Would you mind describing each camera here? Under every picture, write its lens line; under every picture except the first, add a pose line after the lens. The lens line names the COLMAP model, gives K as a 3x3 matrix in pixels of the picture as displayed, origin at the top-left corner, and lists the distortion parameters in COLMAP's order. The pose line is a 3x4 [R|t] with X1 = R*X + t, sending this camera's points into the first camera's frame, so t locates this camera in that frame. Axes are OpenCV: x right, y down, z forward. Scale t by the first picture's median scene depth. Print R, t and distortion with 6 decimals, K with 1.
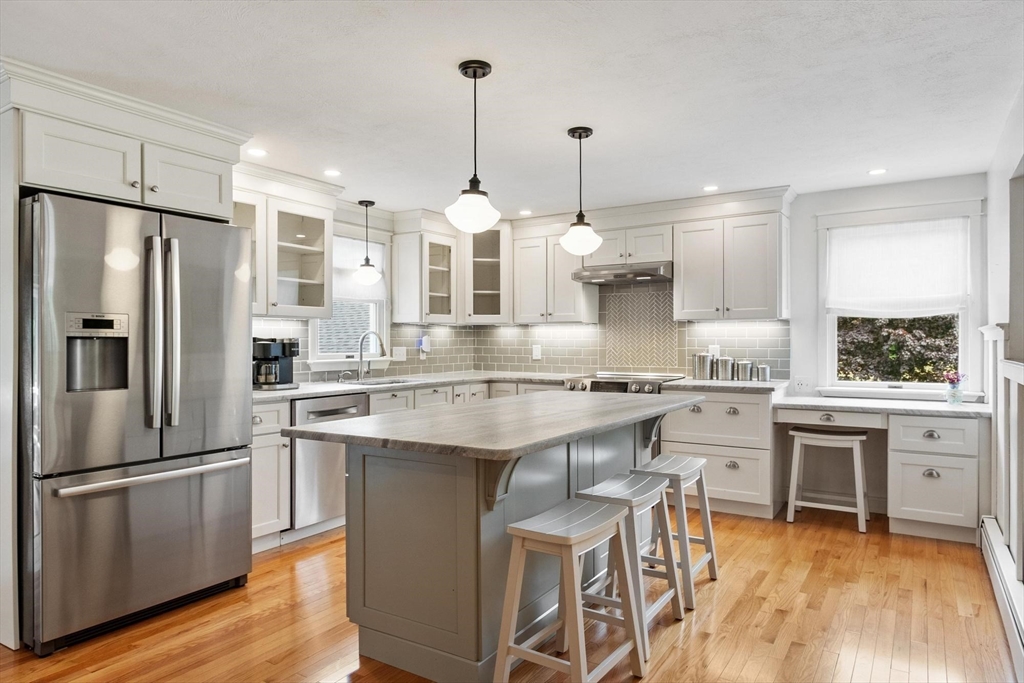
lens RADIAL K [[642.1, 0, 505.0], [0, 642.1, 347.4], [0, 0, 1]] dist [-0.001286, -0.000823]
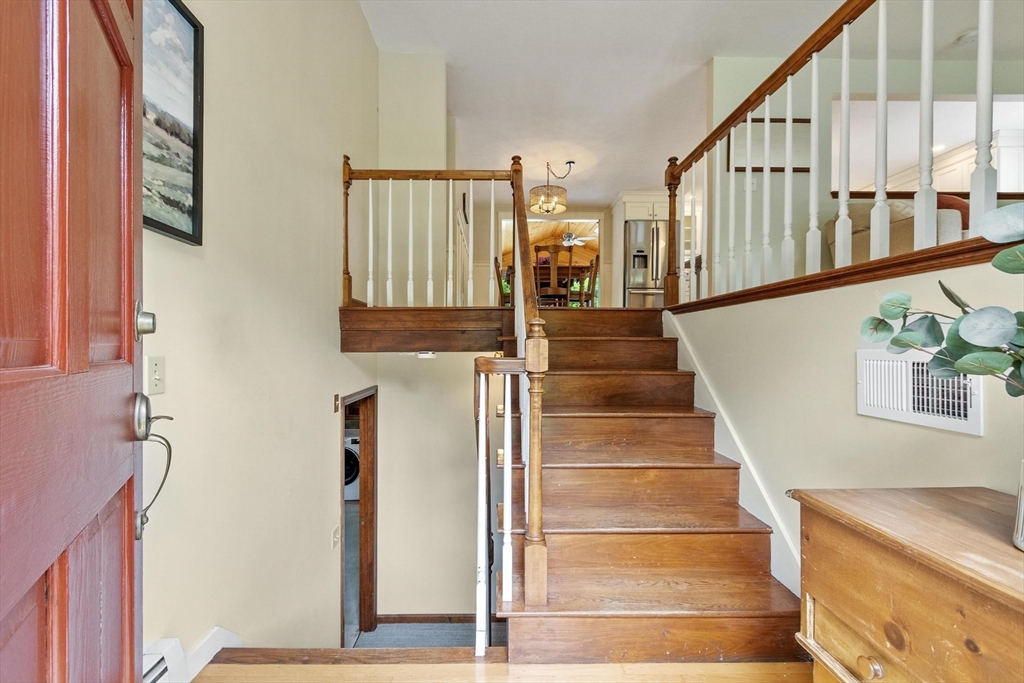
lens RADIAL K [[452.1, 0, 509.3], [0, 452.1, 346.6], [0, 0, 1]] dist [-0.001494, -0.000080]
pose [[0.570751, 0.002740, -0.821118, 0.688027], [-0.008844, 0.999957, -0.002810, 0.324709], [0.821075, 0.008865, 0.570751, -0.719244]]
